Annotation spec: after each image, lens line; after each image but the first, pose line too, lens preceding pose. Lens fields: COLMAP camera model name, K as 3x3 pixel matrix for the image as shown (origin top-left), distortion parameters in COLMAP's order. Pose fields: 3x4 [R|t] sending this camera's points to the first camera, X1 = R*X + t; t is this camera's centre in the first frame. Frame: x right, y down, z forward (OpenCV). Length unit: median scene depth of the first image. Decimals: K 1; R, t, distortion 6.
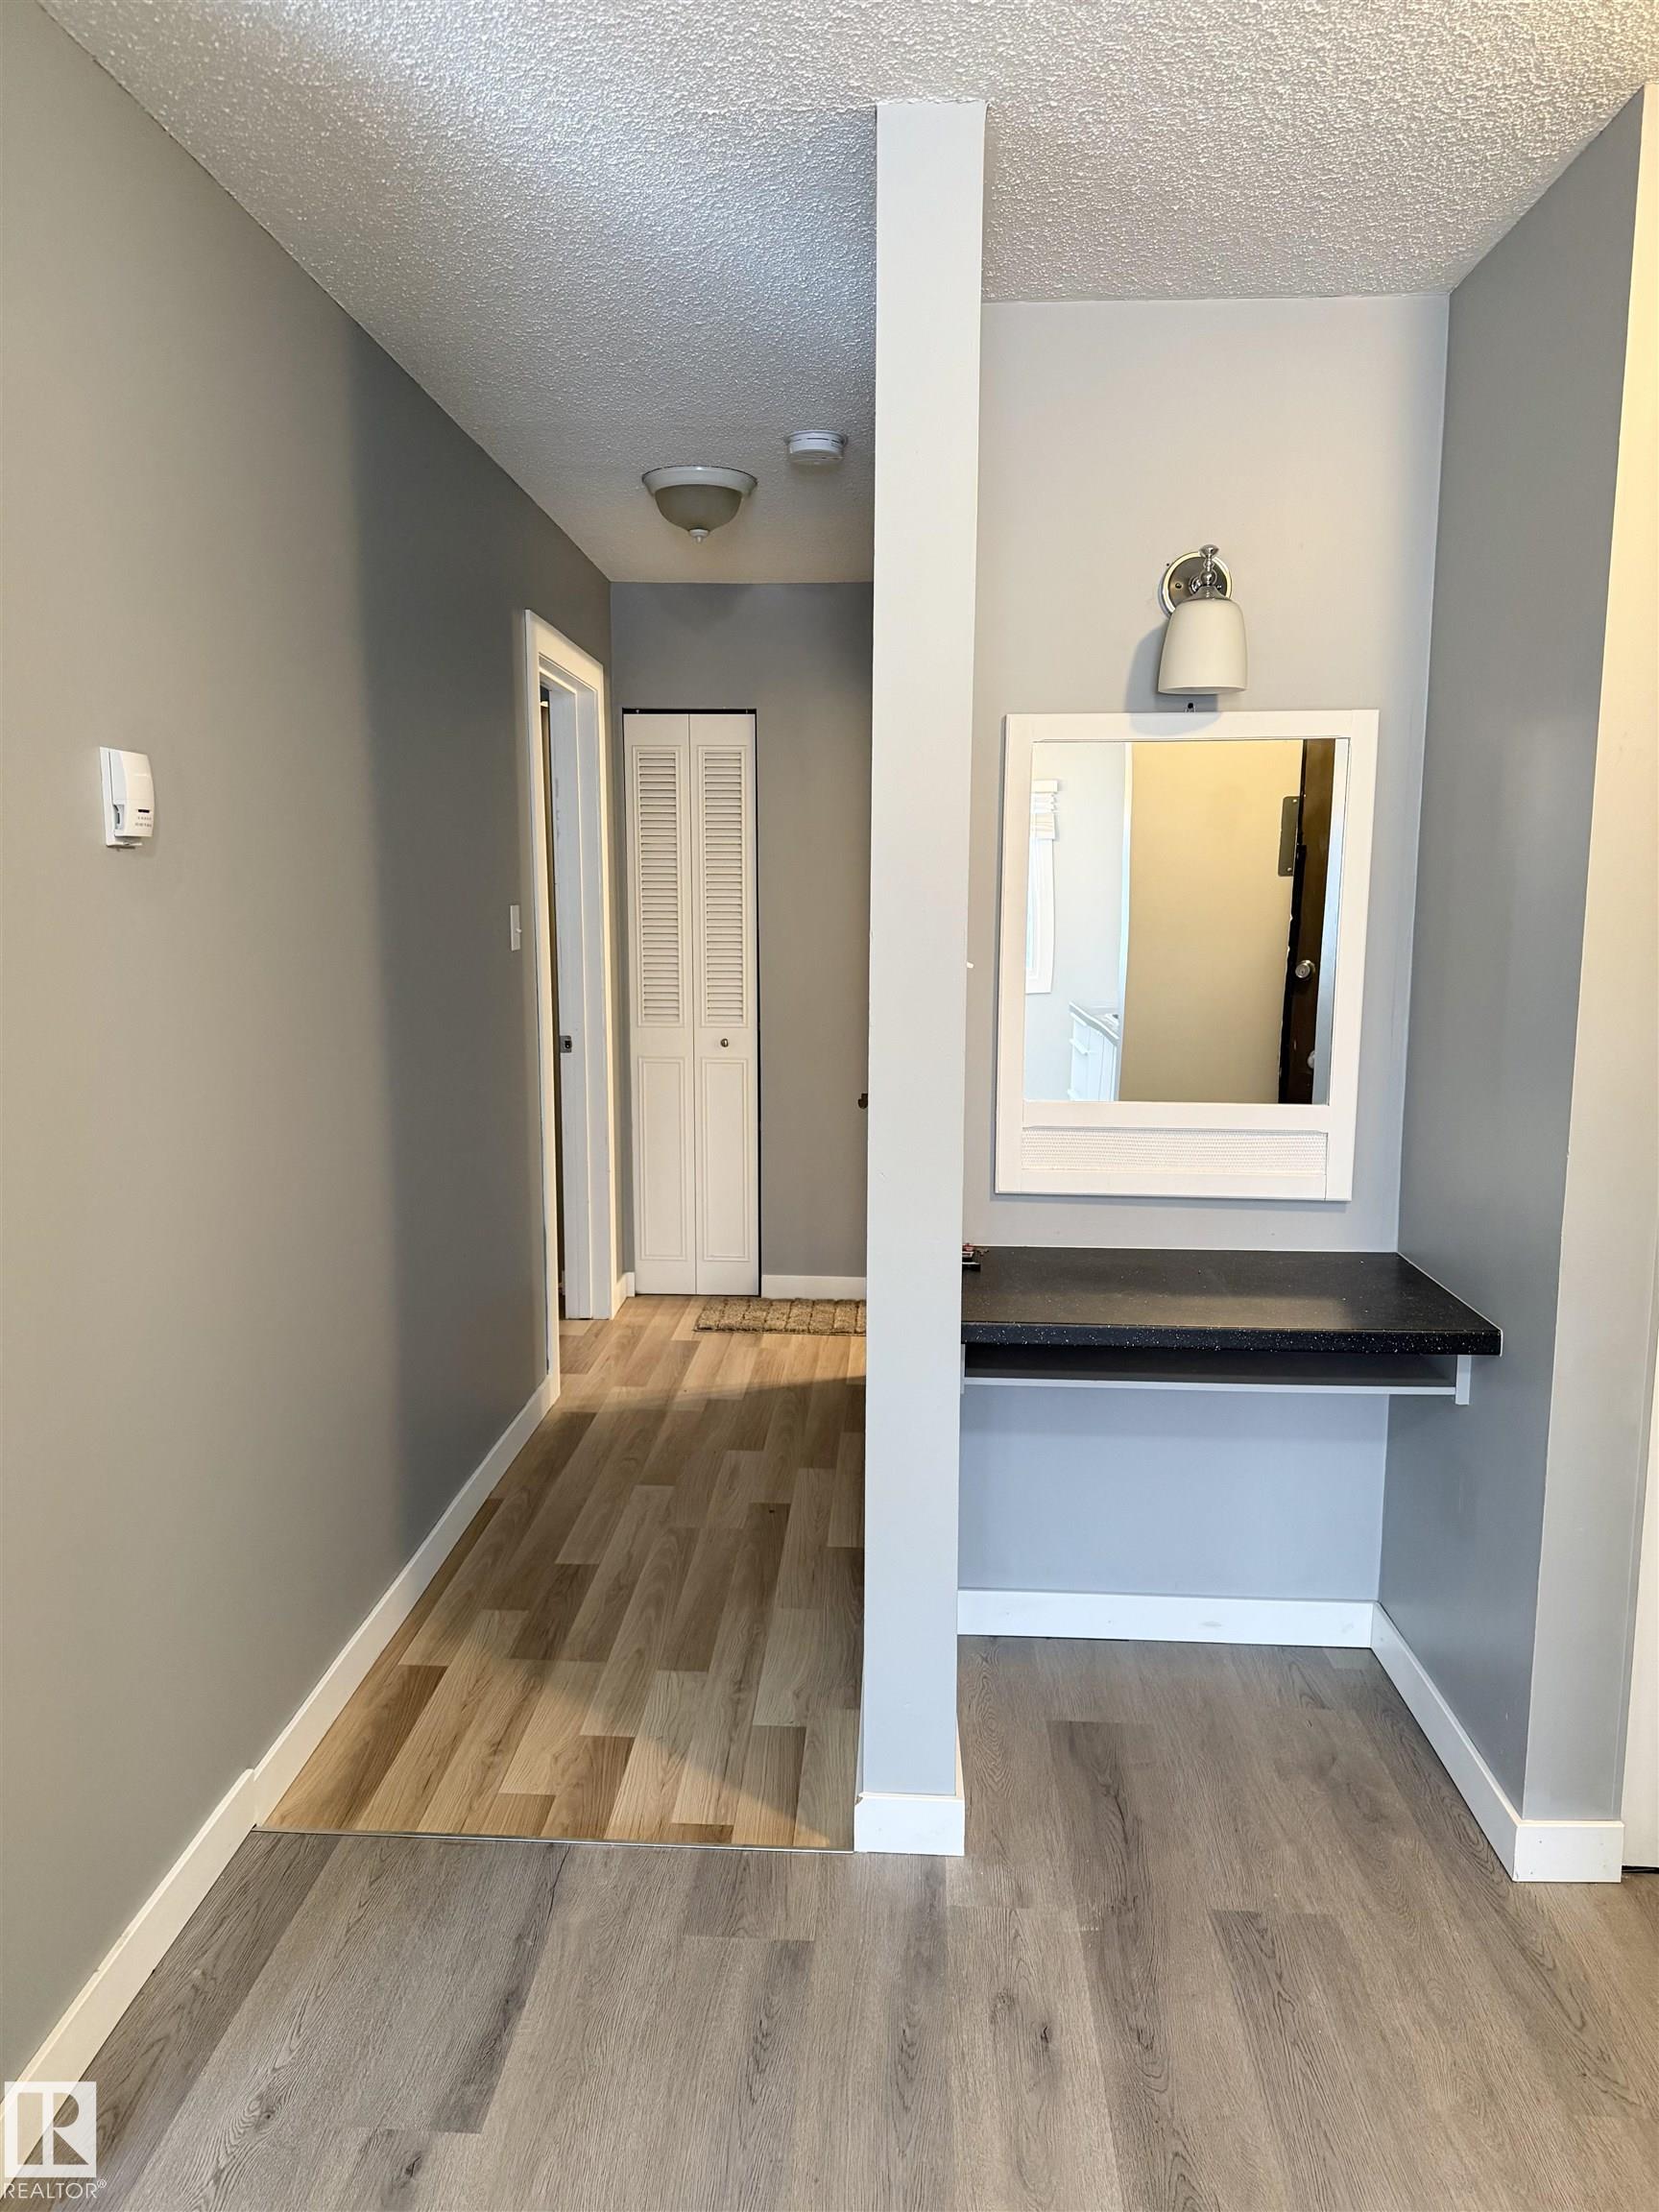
lens RADIAL K [[1536.1, 0, 823.3], [0, 1536.1, 1109.1], [0, 0, 1]] dist [0.087617, -0.113007]
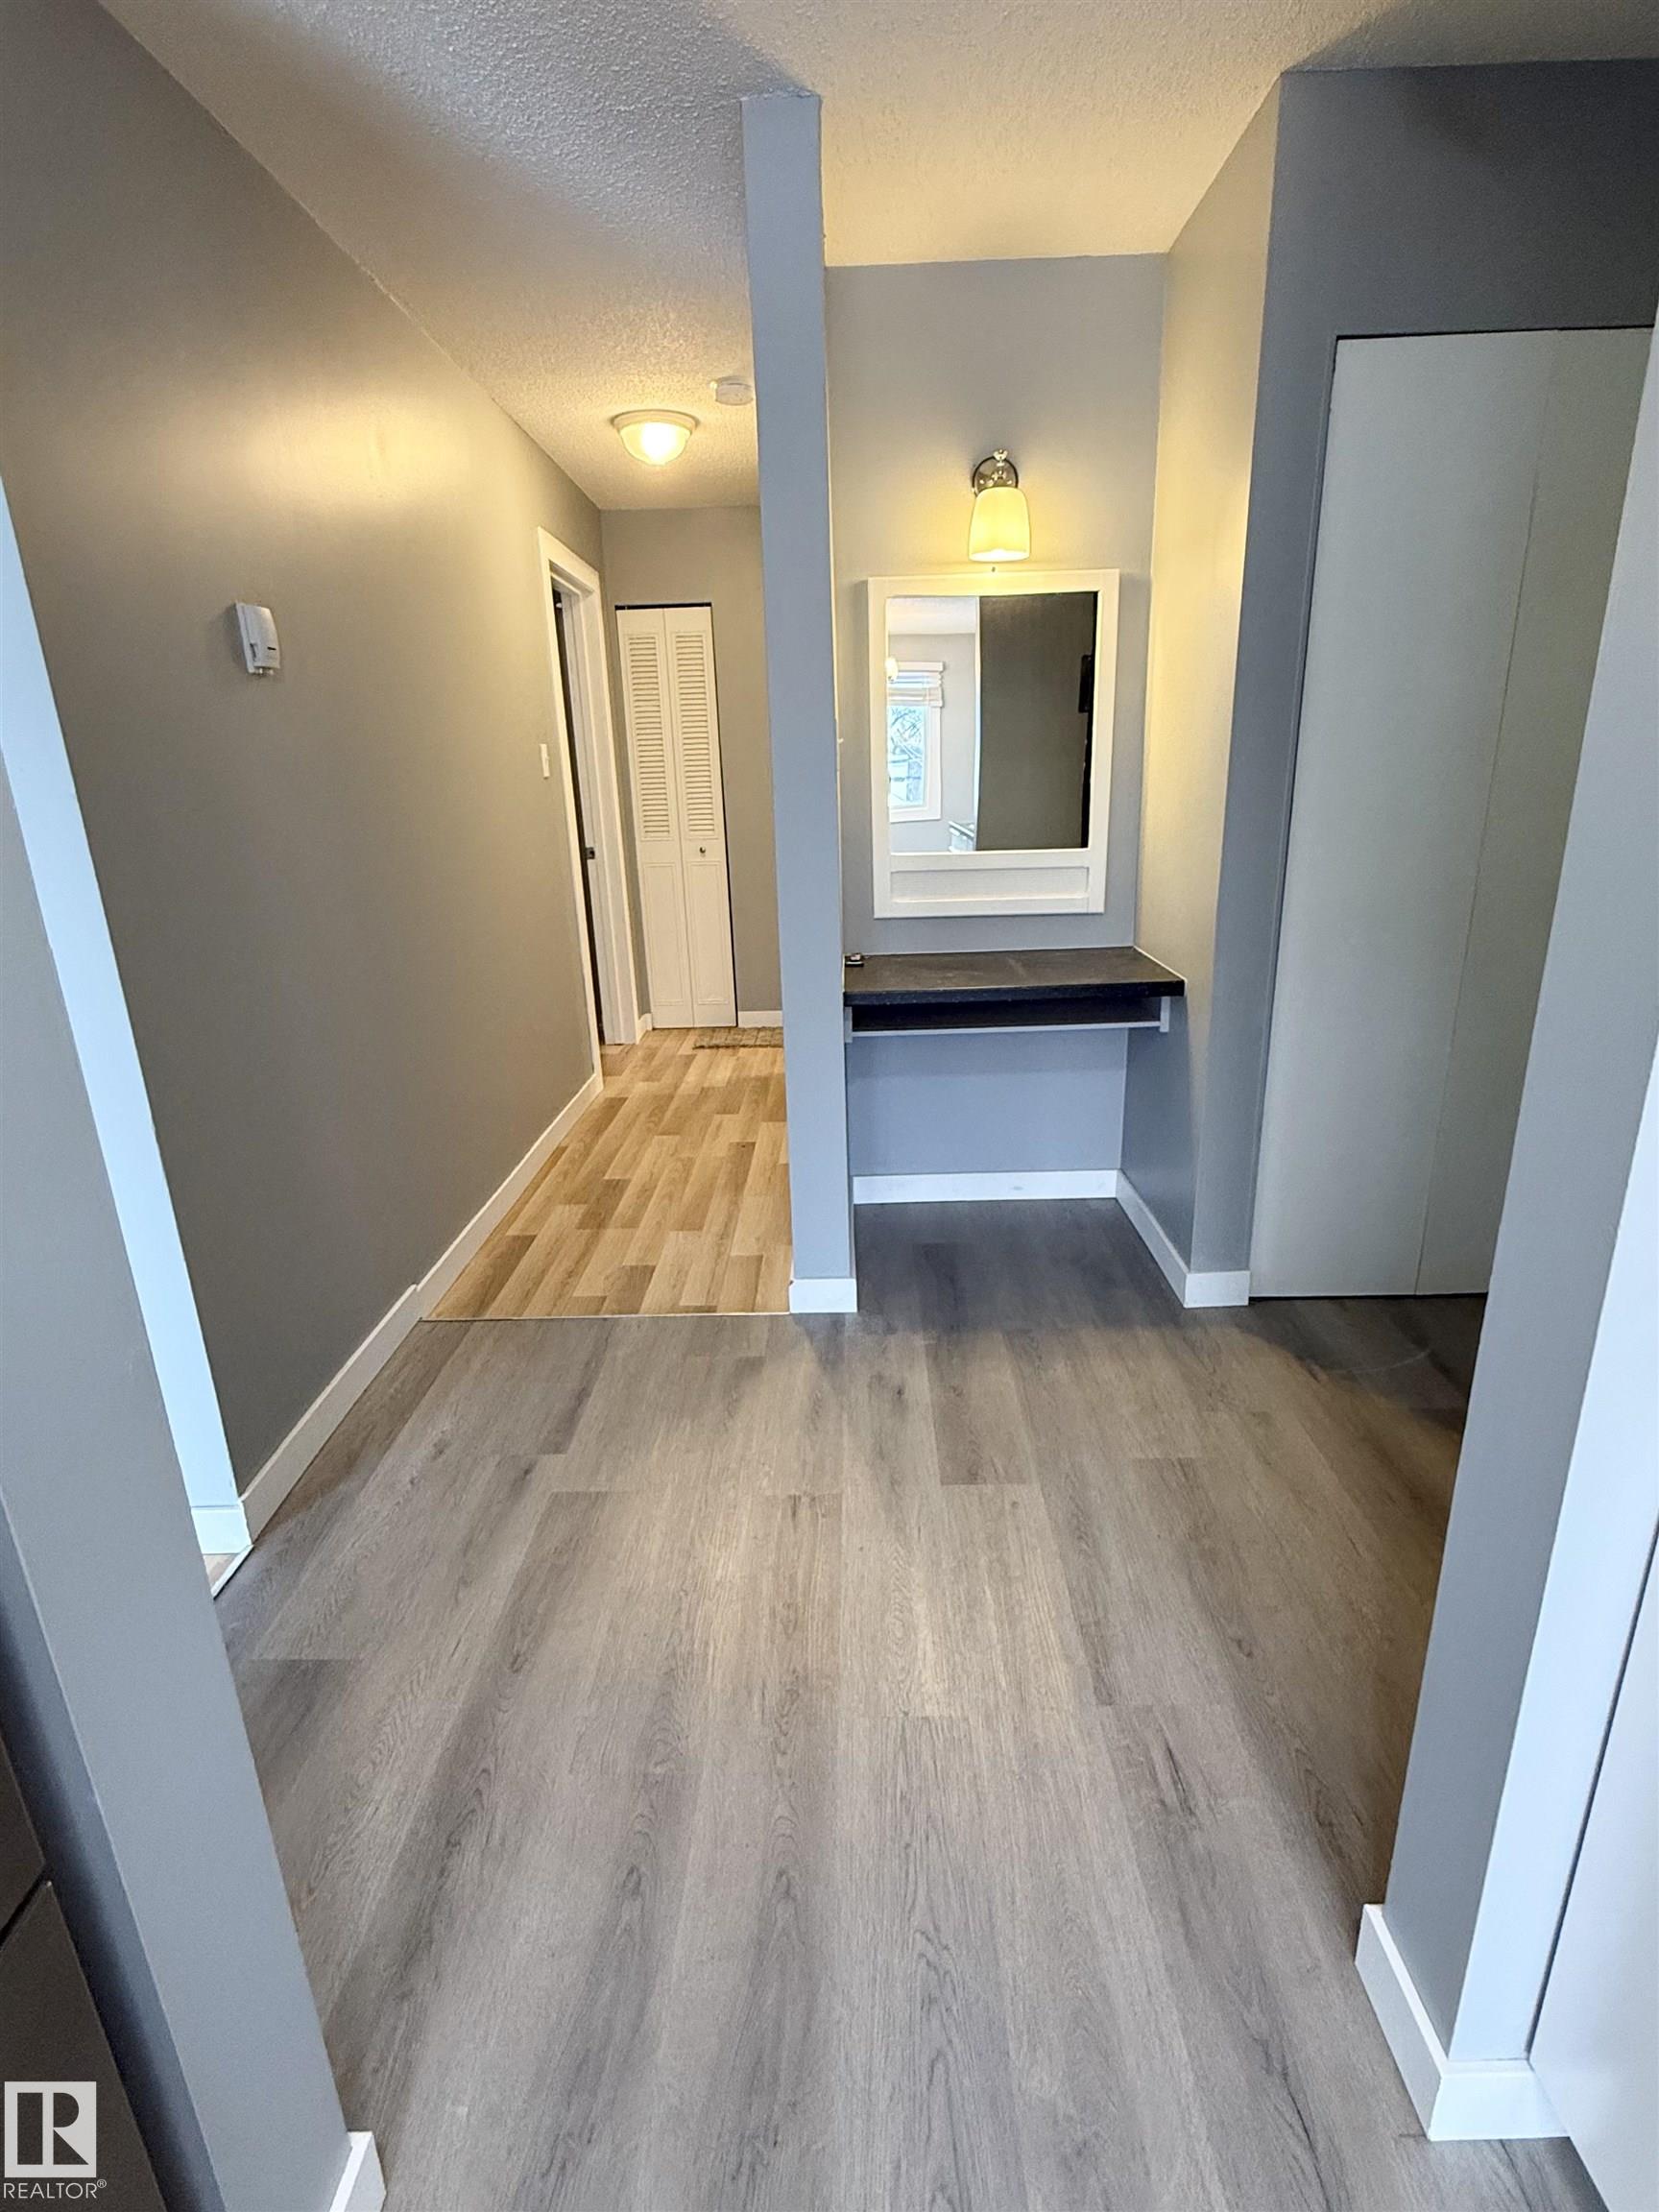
lens RADIAL K [[1078.8, 0, 834.8], [0, 1078.8, 1105.2], [0, 0, 1]] dist [0.001394, 0.000488]
pose [[0.998565, -0.043904, 0.030654, 0.039778], [0.038399, 0.986121, 0.161528, 0.074637], [-0.037320, -0.160119, 0.986392, -0.085279]]
